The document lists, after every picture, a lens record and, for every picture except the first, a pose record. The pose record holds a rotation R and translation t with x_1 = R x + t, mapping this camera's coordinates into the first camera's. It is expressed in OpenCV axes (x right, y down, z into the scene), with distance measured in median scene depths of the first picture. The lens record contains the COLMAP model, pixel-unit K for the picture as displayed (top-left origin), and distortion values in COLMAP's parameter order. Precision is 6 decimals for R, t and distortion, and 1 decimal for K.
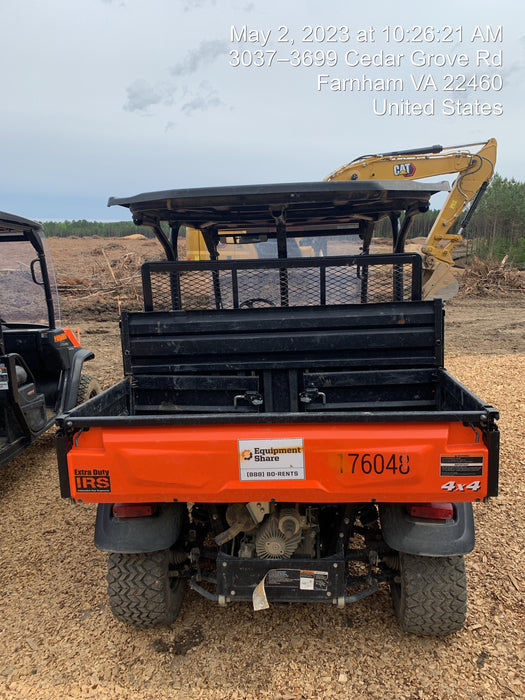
lens RADIAL K [[545.8, 0, 262.5], [0, 545.8, 350.0], [0, 0, 1]] dist [0.026863, -0.014843]
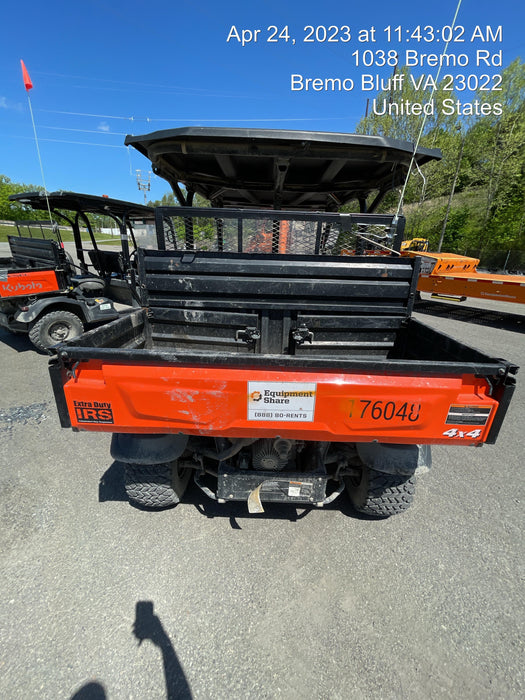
lens RADIAL K [[280.1, 0, 262.5], [0, 280.1, 350.0], [0, 0, 1]] dist [0.008007, -0.000277]
pose [[0.994484, 0.048988, 0.092750, -0.067166], [-0.064017, 0.983923, 0.166726, 0.028543], [-0.083092, -0.171744, 0.981631, 0.524848]]
